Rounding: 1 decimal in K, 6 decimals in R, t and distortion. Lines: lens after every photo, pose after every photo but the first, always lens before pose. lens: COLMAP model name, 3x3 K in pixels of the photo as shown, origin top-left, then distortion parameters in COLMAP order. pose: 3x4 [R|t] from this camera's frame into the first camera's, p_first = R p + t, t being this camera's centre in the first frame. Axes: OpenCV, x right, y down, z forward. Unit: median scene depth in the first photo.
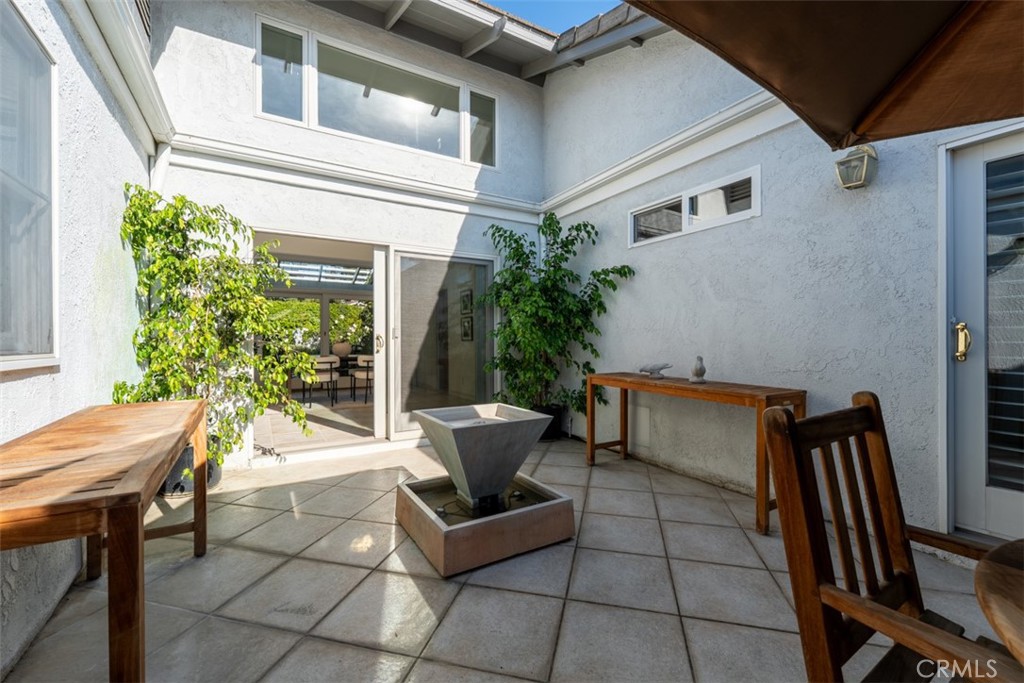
lens RADIAL K [[414.8, 0, 512.0], [0, 414.8, 341.5], [0, 0, 1]] dist [-0.002732, -0.000294]
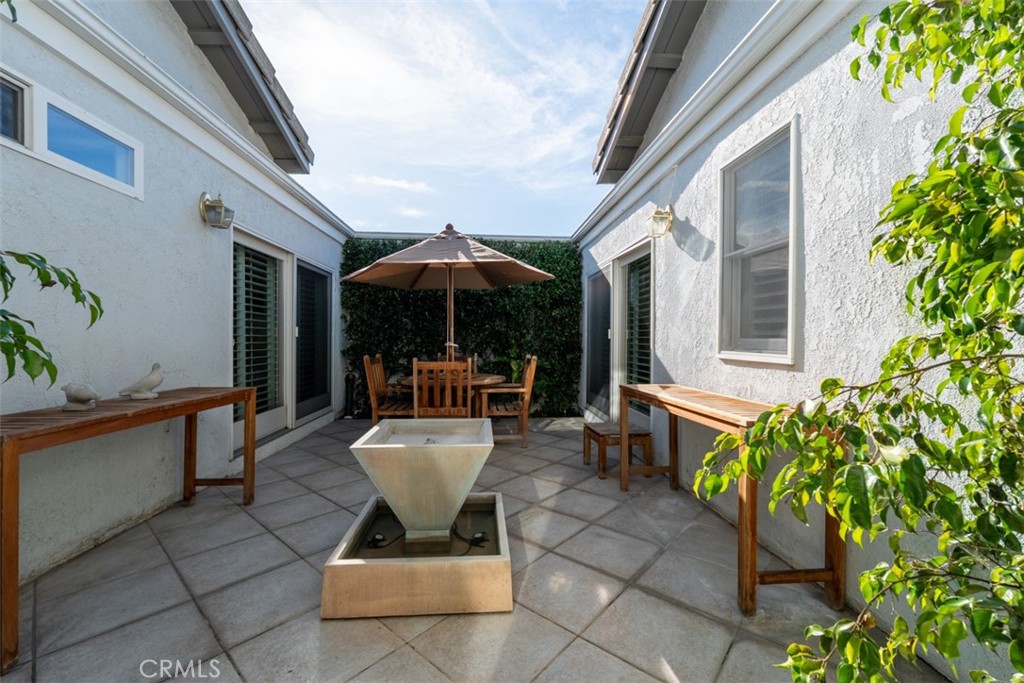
lens RADIAL K [[414.8, 0, 512.0], [0, 414.8, 341.5], [0, 0, 1]] dist [-0.002732, -0.000294]
pose [[-0.891673, -0.009311, 0.452584, -0.713168], [-0.010508, 0.999945, -0.000129, -0.014981], [-0.452558, -0.004871, -0.891722, 1.968074]]
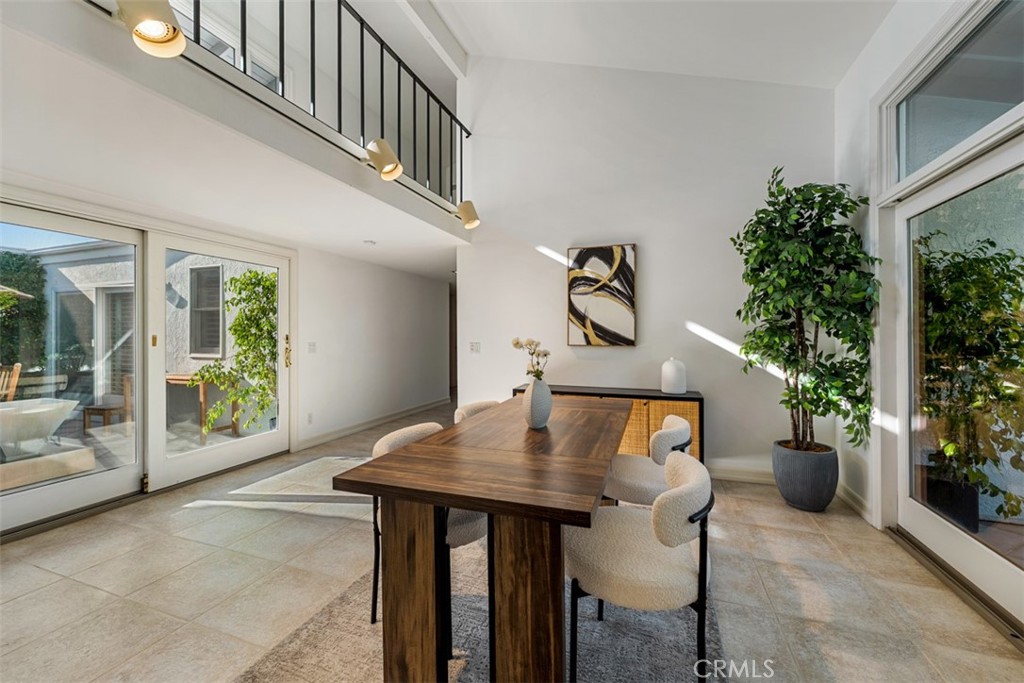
lens RADIAL K [[414.8, 0, 512.0], [0, 414.8, 341.5], [0, 0, 1]] dist [-0.002732, -0.000294]
pose [[-0.781636, 0.002925, -0.623727, -0.656746], [0.000928, 0.999993, 0.003528, -0.085499], [0.623734, 0.002179, -0.781634, 4.228011]]
